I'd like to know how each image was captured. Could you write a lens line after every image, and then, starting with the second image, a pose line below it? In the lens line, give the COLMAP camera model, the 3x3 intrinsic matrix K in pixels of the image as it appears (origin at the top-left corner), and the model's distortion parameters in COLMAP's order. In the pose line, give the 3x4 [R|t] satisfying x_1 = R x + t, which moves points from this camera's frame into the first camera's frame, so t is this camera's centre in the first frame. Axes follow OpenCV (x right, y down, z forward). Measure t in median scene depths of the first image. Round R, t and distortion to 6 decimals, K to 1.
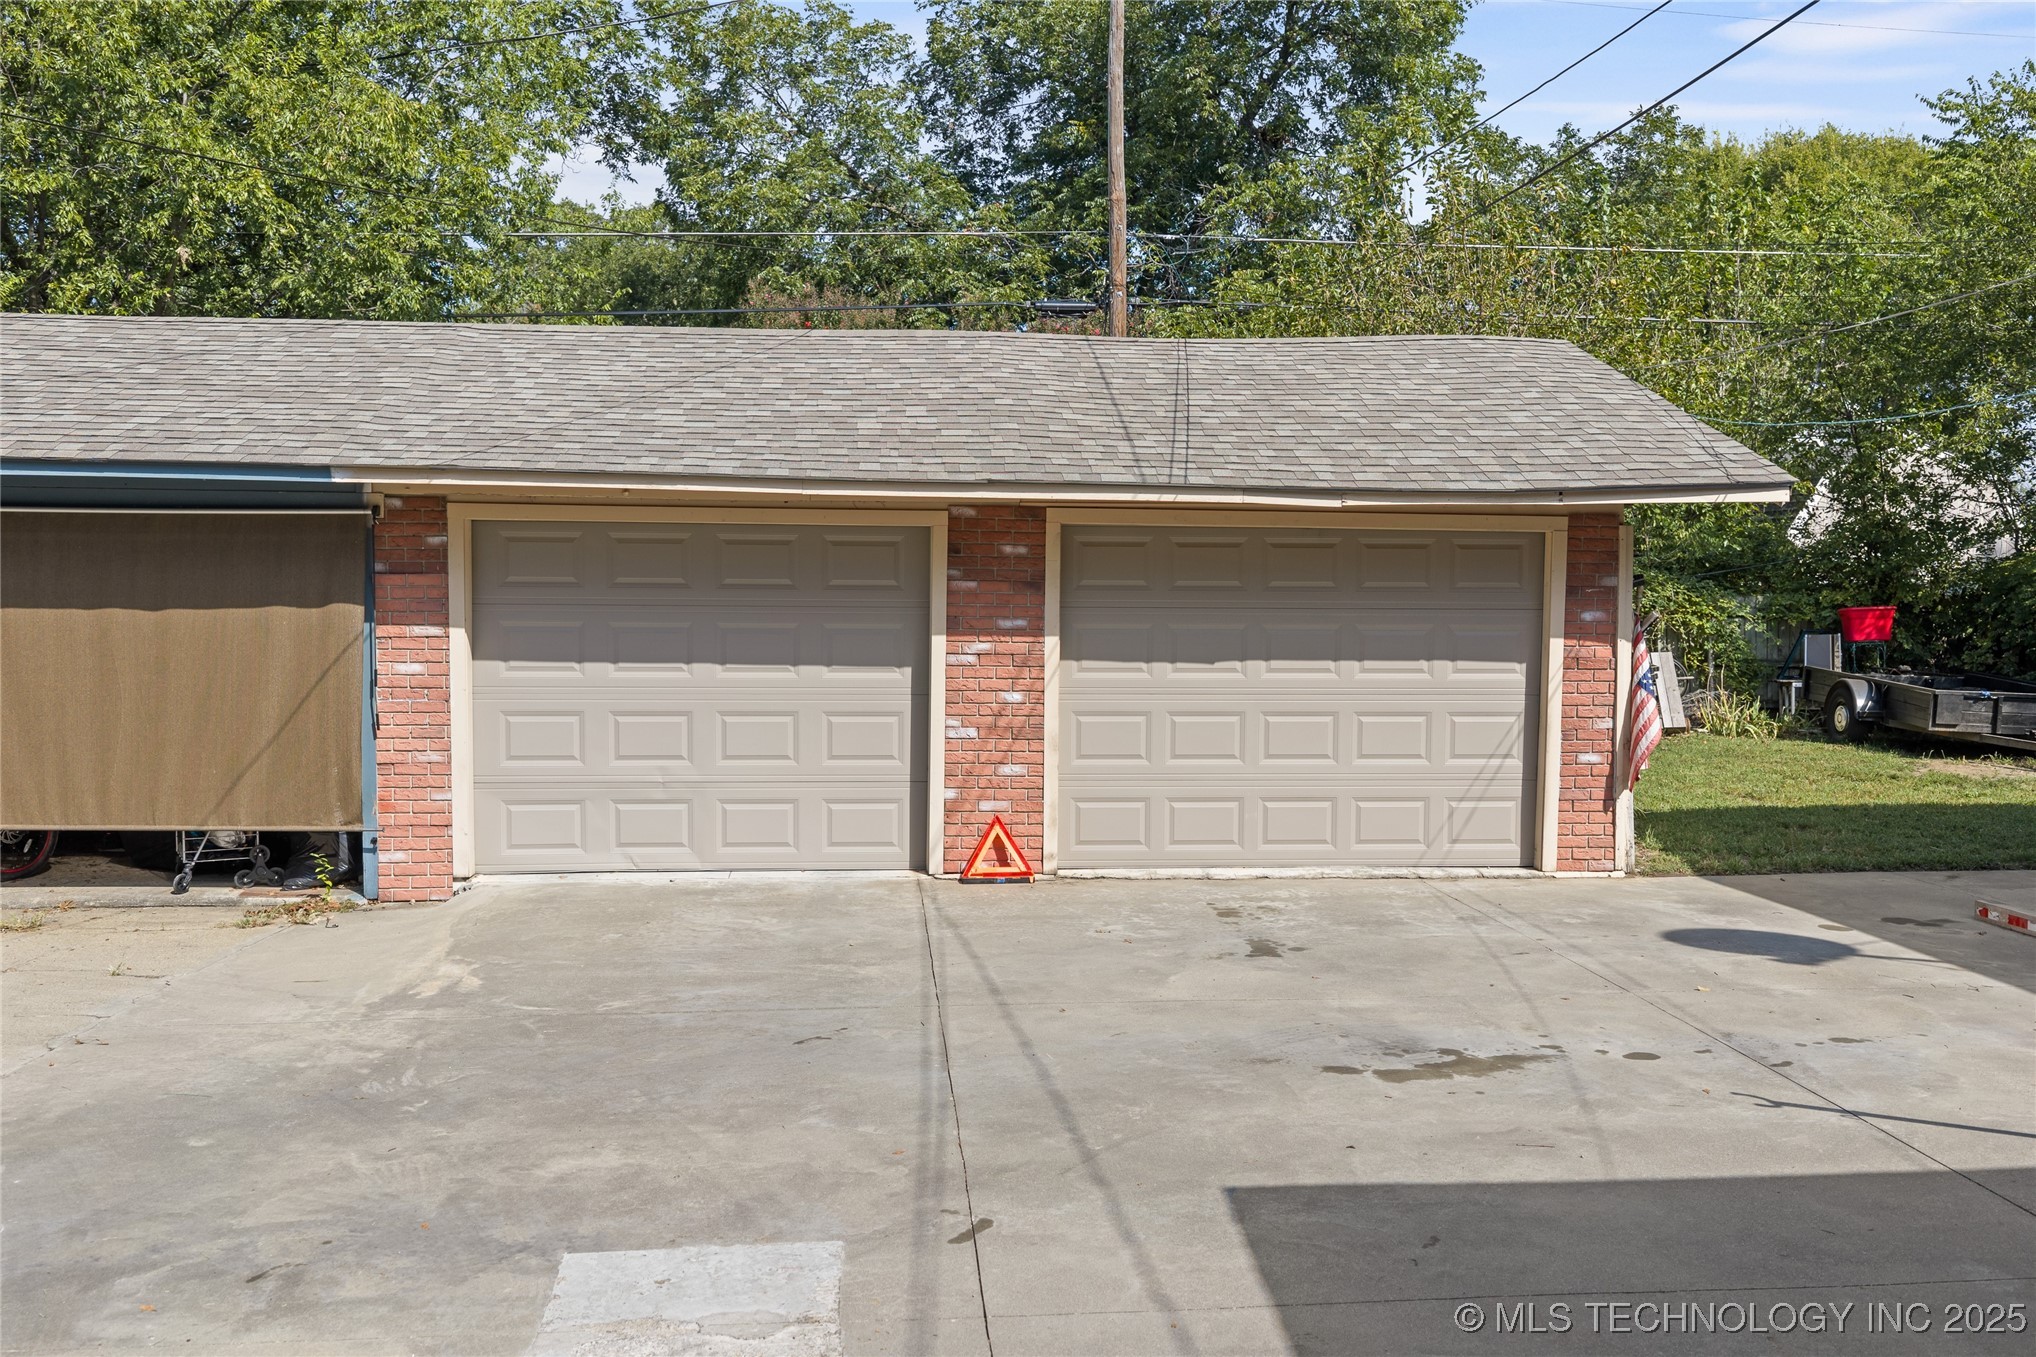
lens RADIAL K [[1725.5, 0, 1029.1], [0, 1725.5, 679.6], [0, 0, 1]] dist [0.017765, -0.011270]
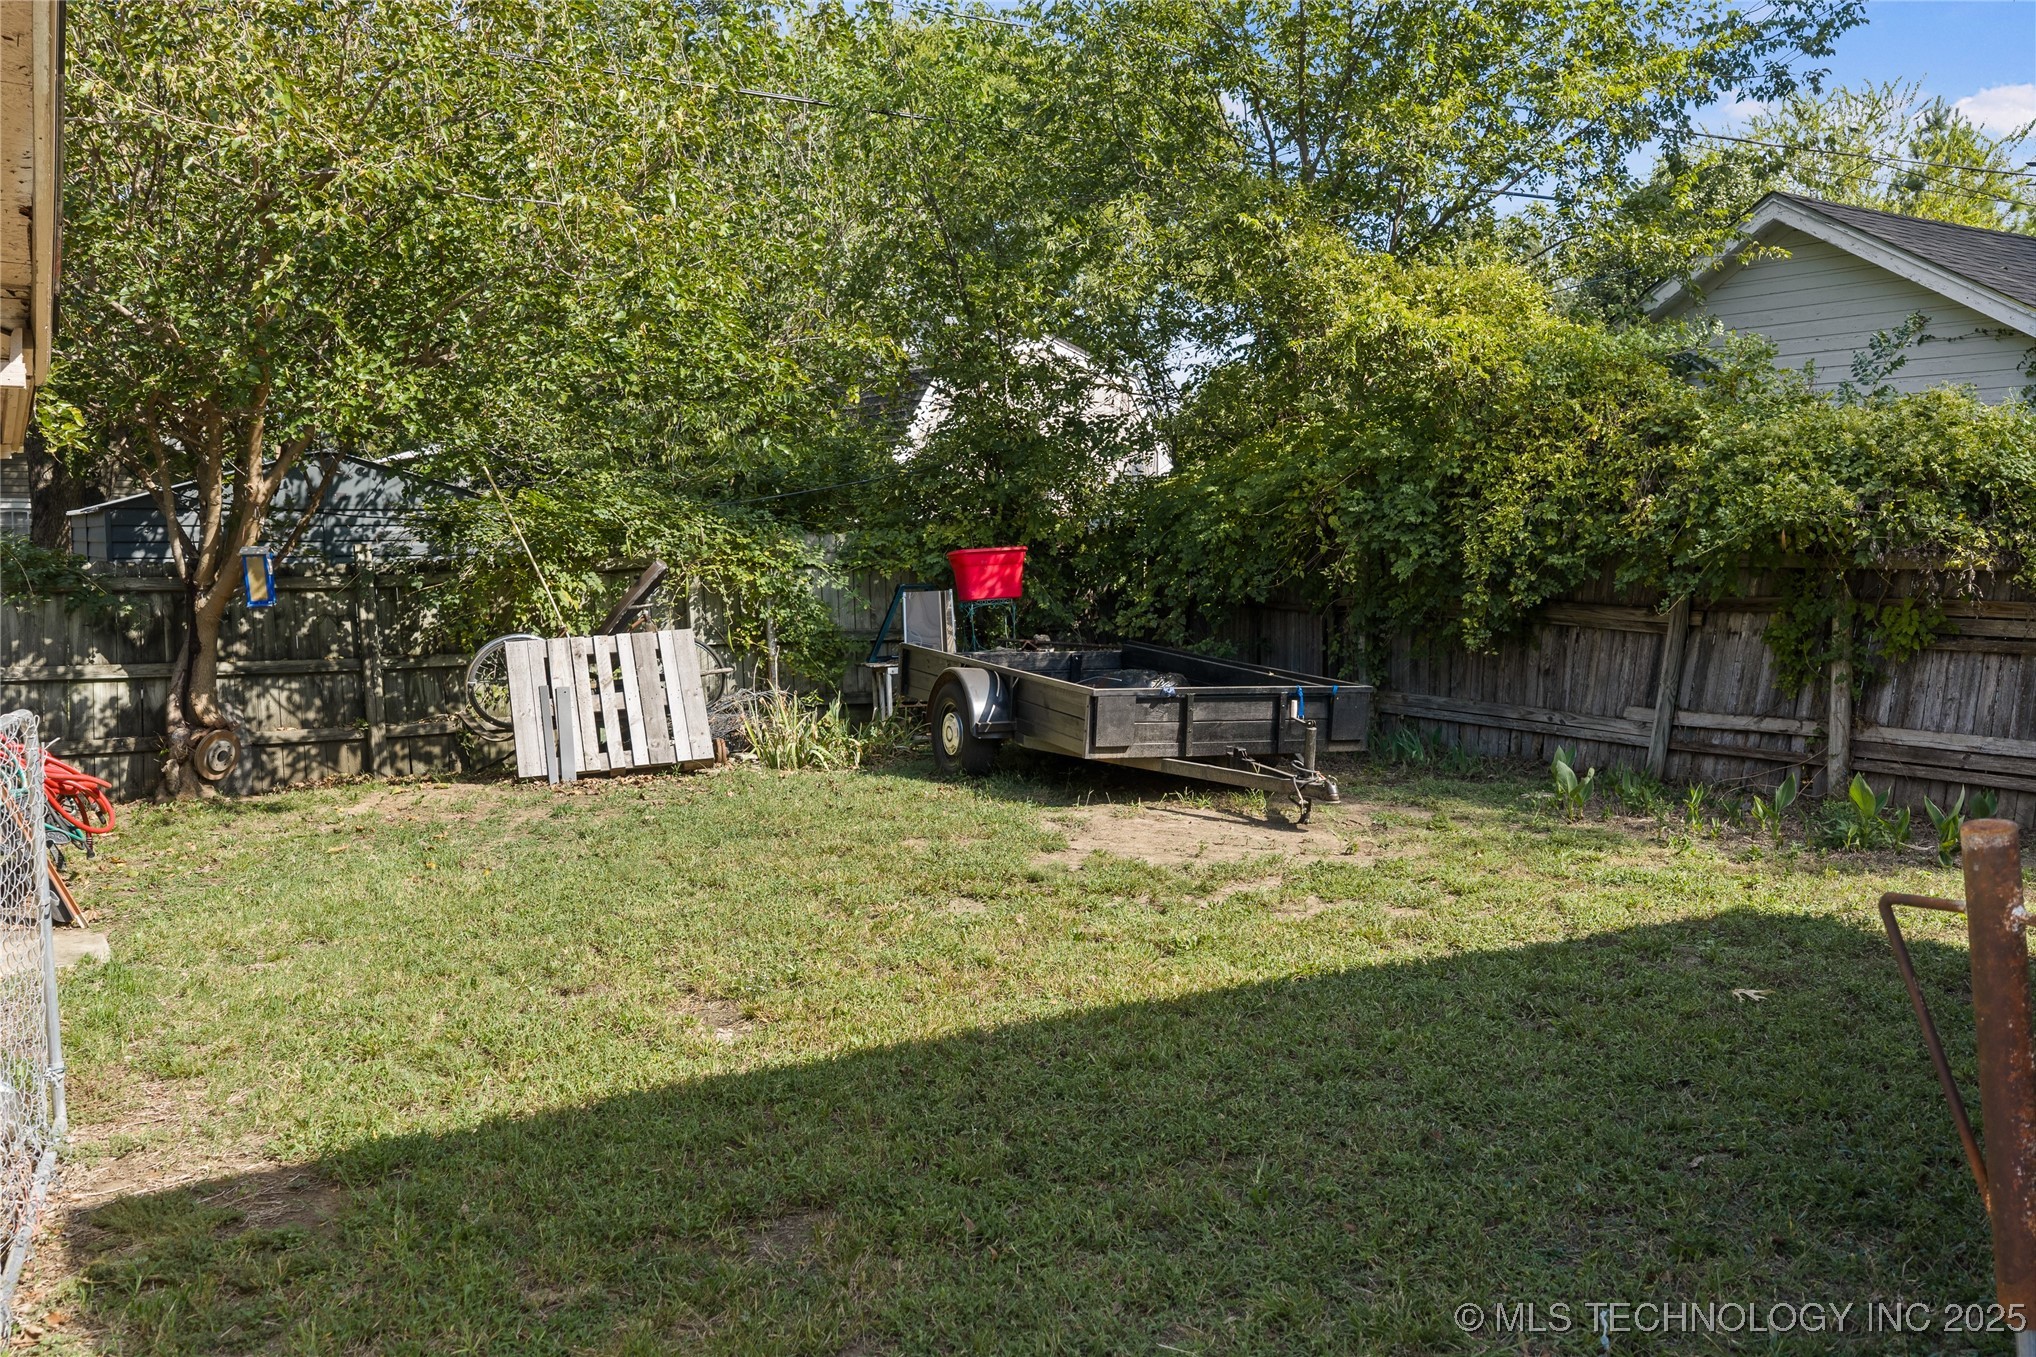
lens RADIAL K [[1725.5, 0, 1017.8], [0, 1725.5, 676.4], [0, 0, 1]] dist [0.017765, -0.011270]
pose [[0.896935, -0.049178, 0.439420, 0.203191], [0.038638, 0.998711, 0.032904, -0.014280], [-0.440472, -0.012534, 0.897679, 0.404723]]
